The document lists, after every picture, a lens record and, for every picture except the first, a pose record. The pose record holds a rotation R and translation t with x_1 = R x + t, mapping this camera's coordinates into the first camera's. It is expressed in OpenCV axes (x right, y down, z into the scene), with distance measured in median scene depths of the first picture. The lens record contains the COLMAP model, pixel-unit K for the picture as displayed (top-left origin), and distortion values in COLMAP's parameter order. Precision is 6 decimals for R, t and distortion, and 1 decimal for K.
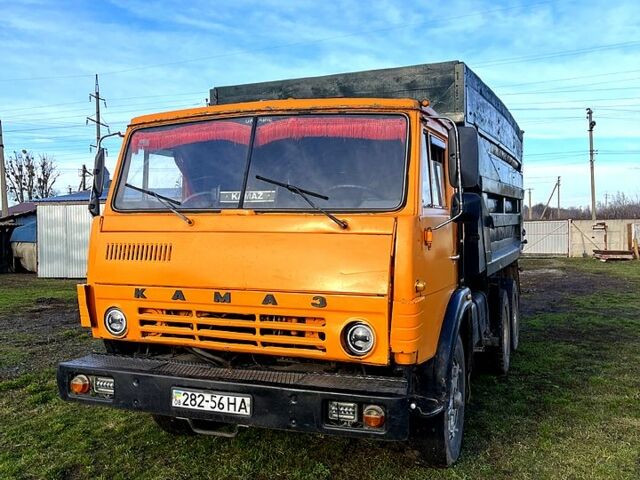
lens RADIAL K [[678.0, 0, 321.4], [0, 678.0, 238.3], [0, 0, 1]] dist [0.052101, -0.019190]
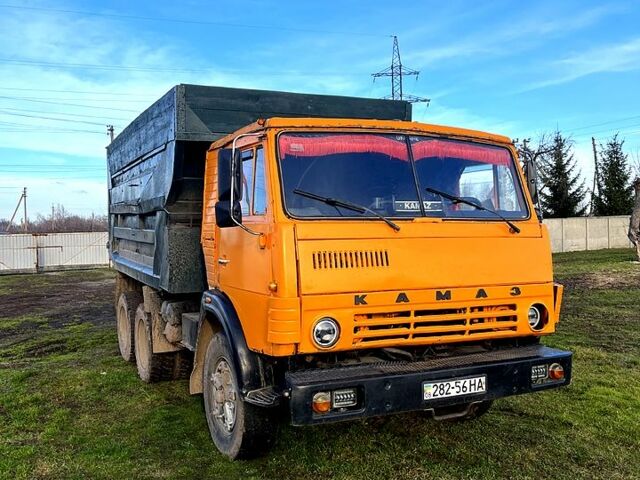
lens RADIAL K [[678.0, 0, 321.4], [0, 678.0, 238.3], [0, 0, 1]] dist [0.052101, -0.019190]
pose [[0.659064, -0.011640, 0.751996, -1.095533], [0.025545, 0.999650, -0.006914, -0.005097], [-0.751653, 0.023767, 0.659131, 0.394649]]
